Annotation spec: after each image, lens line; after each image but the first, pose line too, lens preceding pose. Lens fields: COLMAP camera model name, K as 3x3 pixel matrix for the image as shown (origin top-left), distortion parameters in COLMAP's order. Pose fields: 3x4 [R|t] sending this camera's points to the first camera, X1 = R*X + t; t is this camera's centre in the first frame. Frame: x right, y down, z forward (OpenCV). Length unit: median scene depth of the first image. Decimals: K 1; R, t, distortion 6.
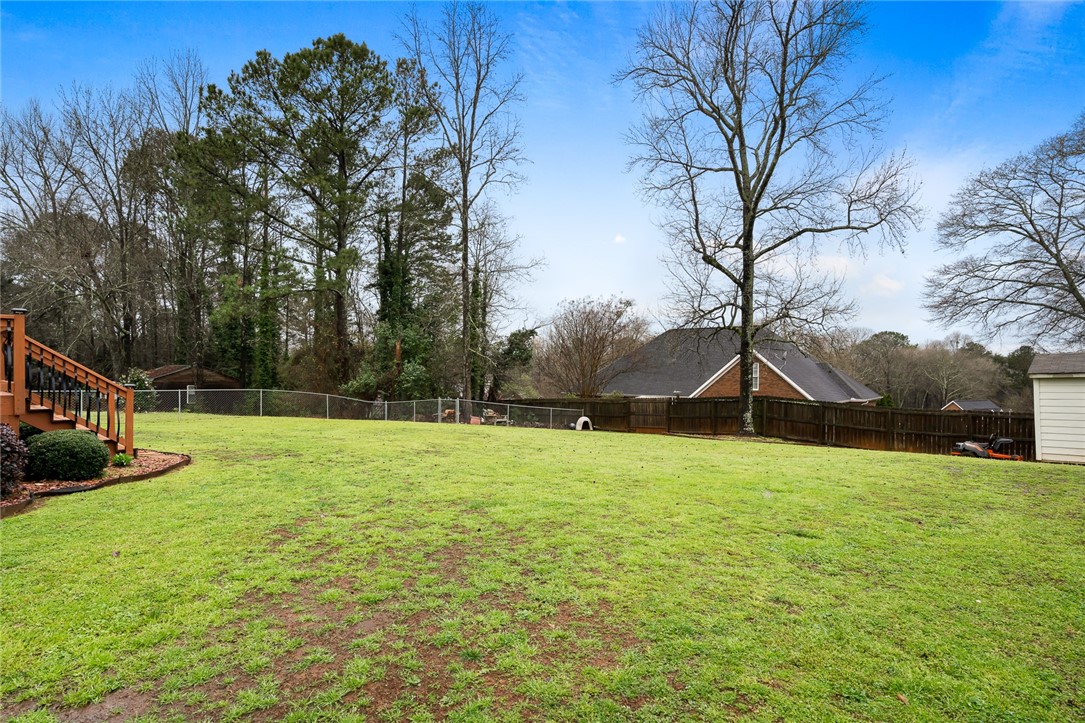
lens RADIAL K [[597.1, 0, 541.4], [0, 597.1, 367.9], [0, 0, 1]] dist [0.023771, -0.000562]
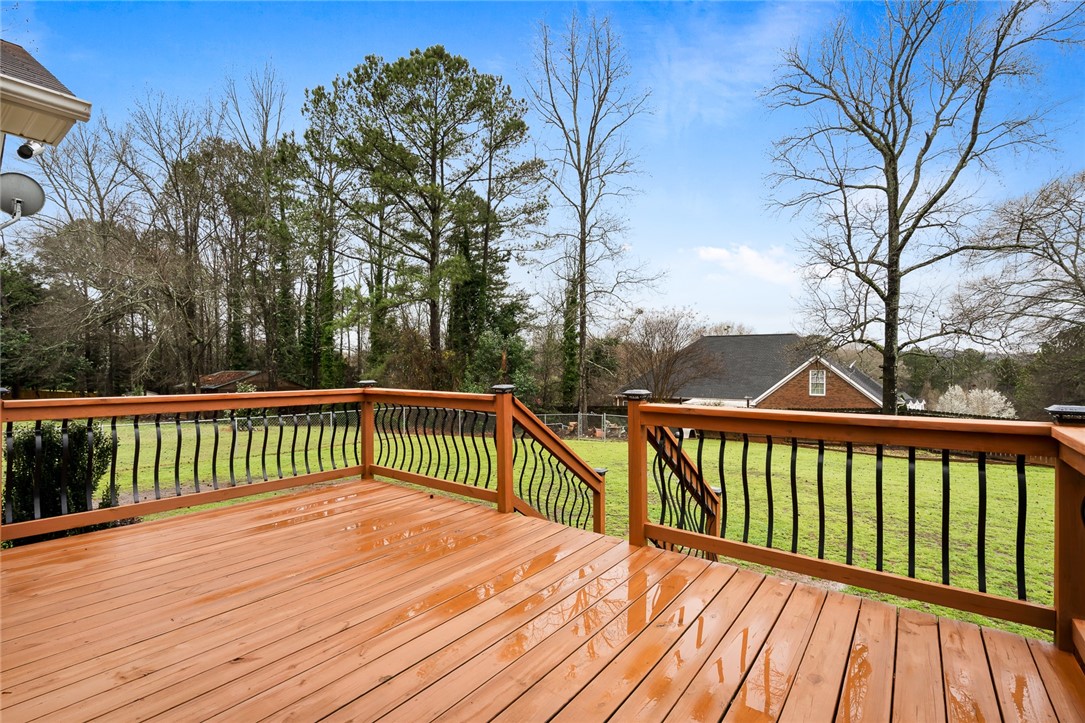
lens RADIAL K [[493.3, 0, 542.5], [0, 493.3, 361.5], [0, 0, 1]] dist [-0.000705, -0.000005]
pose [[0.994981, -0.002738, 0.100023, -0.267436], [0.002790, 0.999996, -0.000378, -0.028517], [-0.100022, 0.000655, 0.994985, 0.179435]]
